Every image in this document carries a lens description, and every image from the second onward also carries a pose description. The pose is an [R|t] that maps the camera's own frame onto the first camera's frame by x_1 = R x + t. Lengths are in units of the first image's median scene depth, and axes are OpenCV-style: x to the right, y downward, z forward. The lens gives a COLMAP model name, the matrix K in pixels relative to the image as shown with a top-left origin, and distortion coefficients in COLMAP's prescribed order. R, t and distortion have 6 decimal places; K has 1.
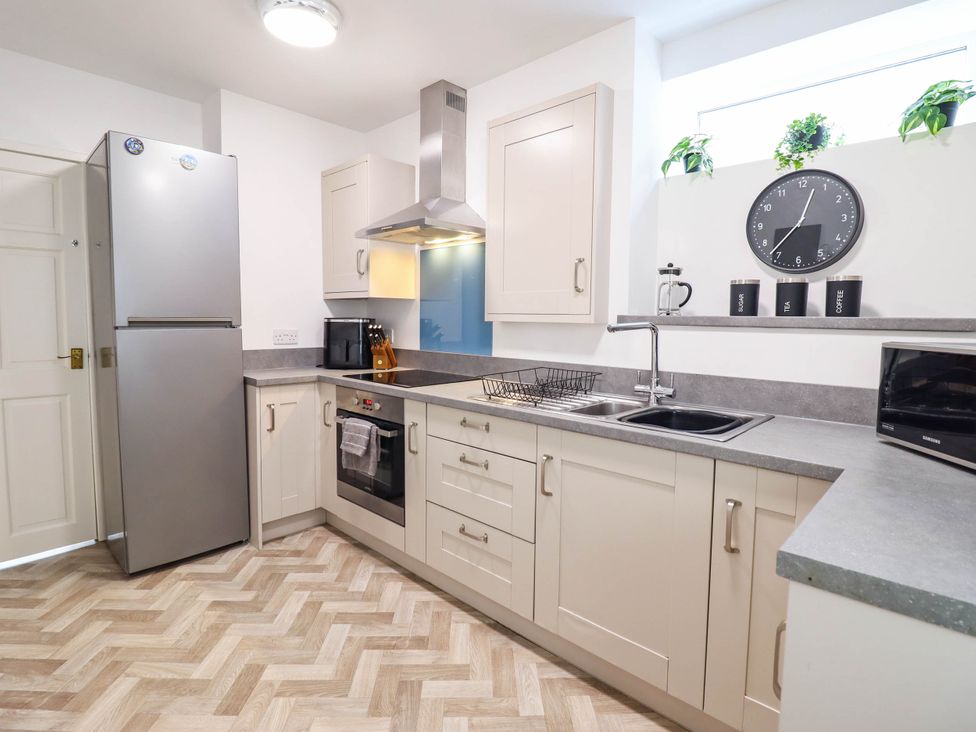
lens RADIAL K [[500.5, 0, 485.2], [0, 500.5, 352.5], [0, 0, 1]] dist [-0.000564, -0.013575]
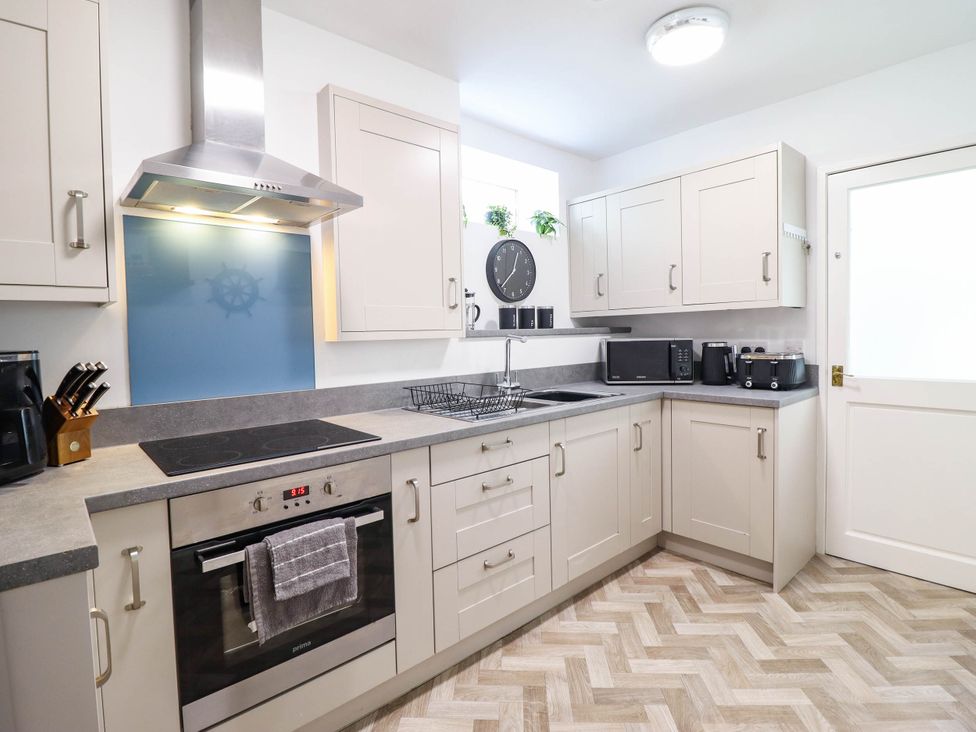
lens RADIAL K [[505.3, 0, 489.3], [0, 505.3, 347.0], [0, 0, 1]] dist [-0.000034, -0.009754]
pose [[0.073134, -0.047711, 0.996180, -1.243930], [0.088068, 0.995262, 0.041202, -0.108180], [-0.993426, 0.084719, 0.076990, 1.171141]]
